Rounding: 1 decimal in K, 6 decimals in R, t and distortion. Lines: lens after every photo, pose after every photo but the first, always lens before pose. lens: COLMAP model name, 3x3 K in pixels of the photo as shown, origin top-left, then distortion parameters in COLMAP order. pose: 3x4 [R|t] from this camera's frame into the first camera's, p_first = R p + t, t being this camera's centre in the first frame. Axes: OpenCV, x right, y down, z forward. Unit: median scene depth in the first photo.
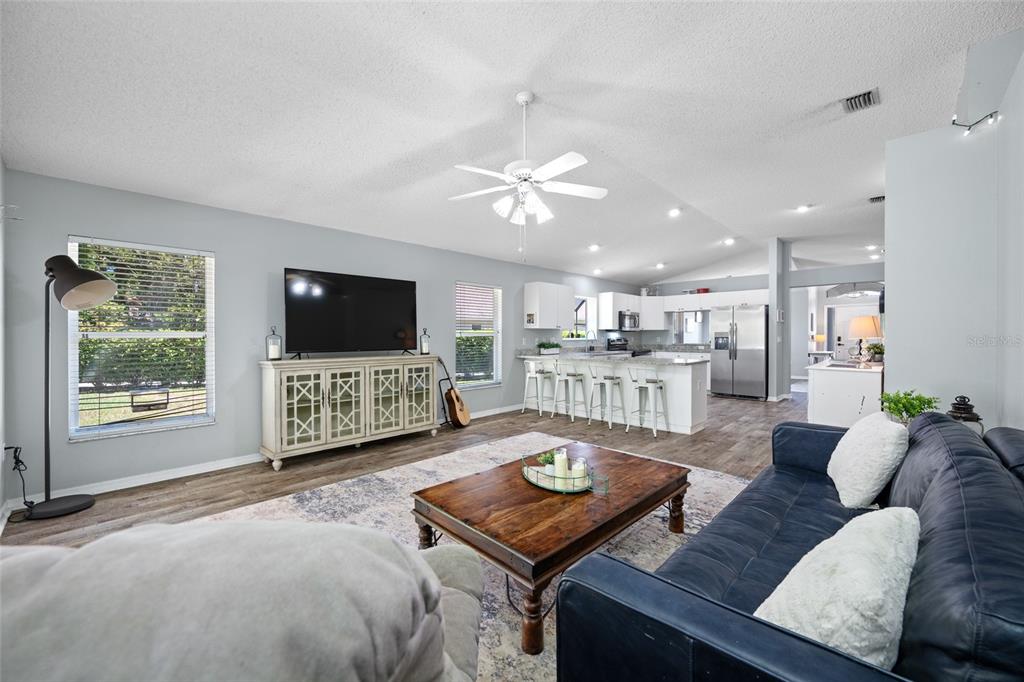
lens RADIAL K [[405.7, 0, 509.0], [0, 405.7, 335.8], [0, 0, 1]] dist [-0.000362, -0.000071]
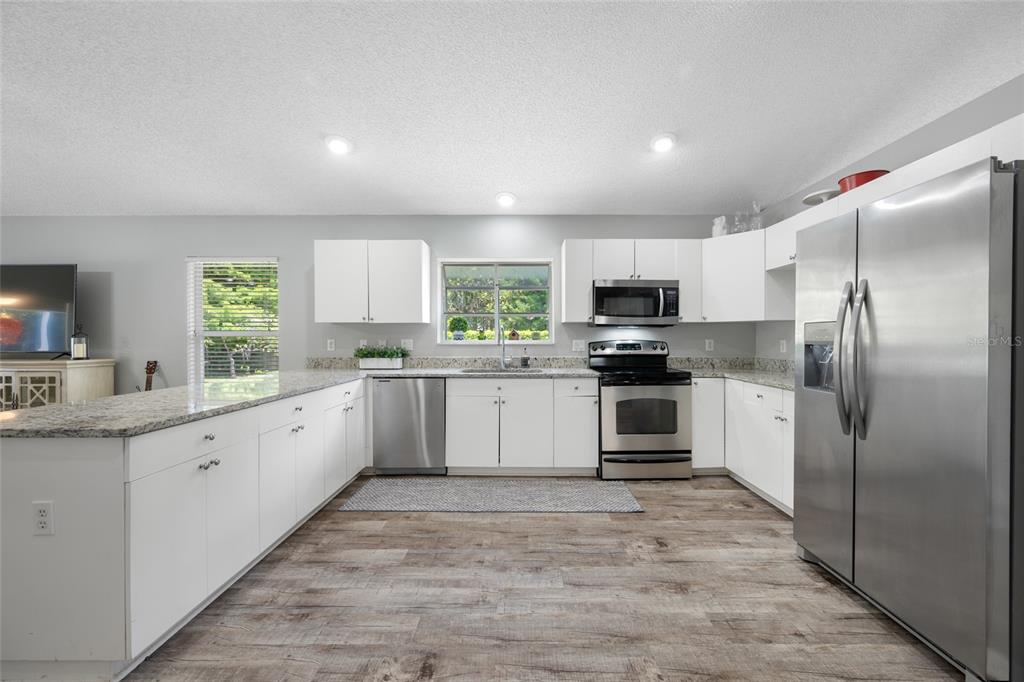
lens RADIAL K [[407.9, 0, 513.8], [0, 407.9, 342.1], [0, 0, 1]] dist [0.000379, -0.000109]
pose [[0.692217, 0.010073, -0.721619, 0.951927], [-0.002514, 0.999930, 0.011546, 0.002769], [0.721685, -0.006178, 0.692194, 1.132130]]
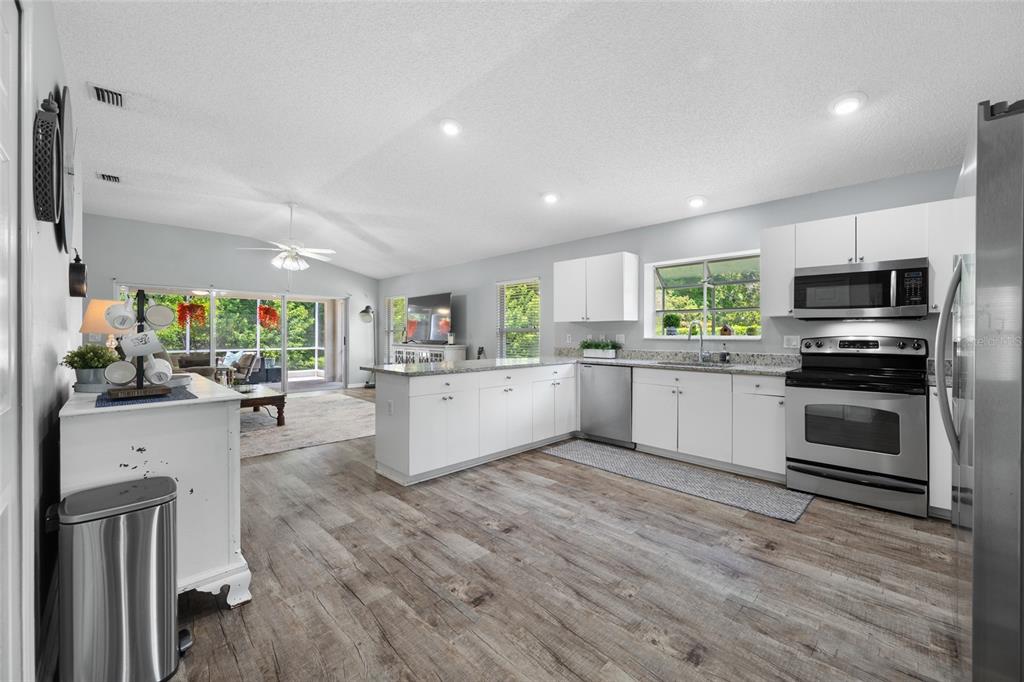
lens RADIAL K [[394.3, 0, 512.4], [0, 394.3, 335.9], [0, 0, 1]] dist [-0.001216, 0.000017]
pose [[-0.010080, 0.009170, -0.999907, 1.184132], [-0.002410, 0.999955, 0.009195, 0.002623], [0.999946, 0.002503, -0.010057, 1.306618]]
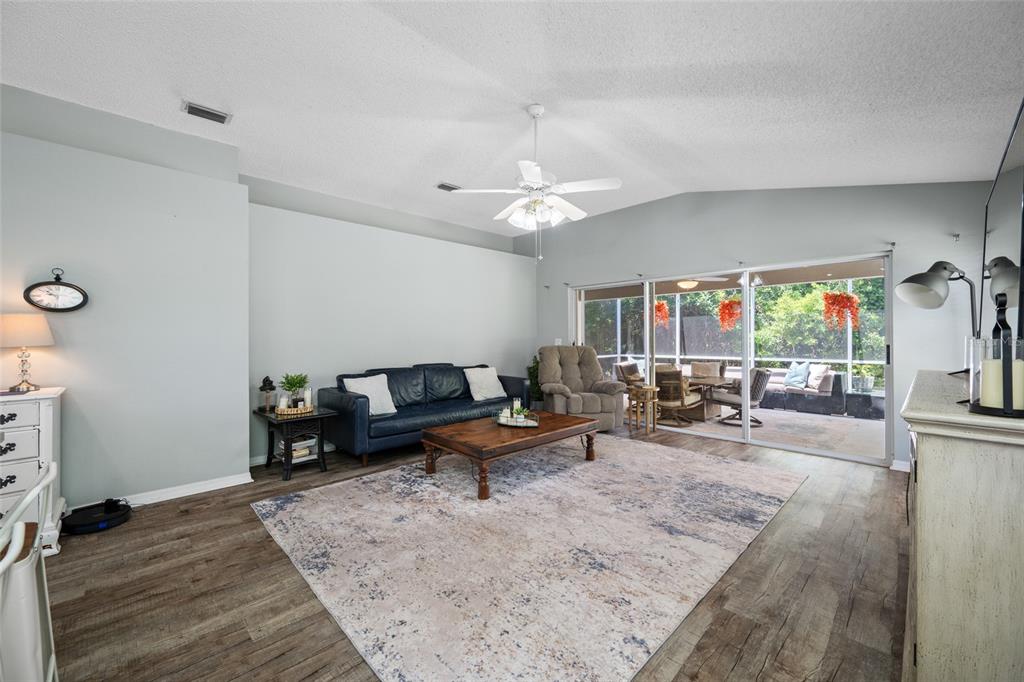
lens RADIAL K [[400.2, 0, 515.3], [0, 400.2, 339.0], [0, 0, 1]] dist [0.000699, -0.000023]
pose [[-0.999756, 0.014782, 0.016400, 0.048693], [0.014826, 0.999887, 0.002517, 0.003222], [-0.016361, 0.002759, -0.999862, 1.301663]]
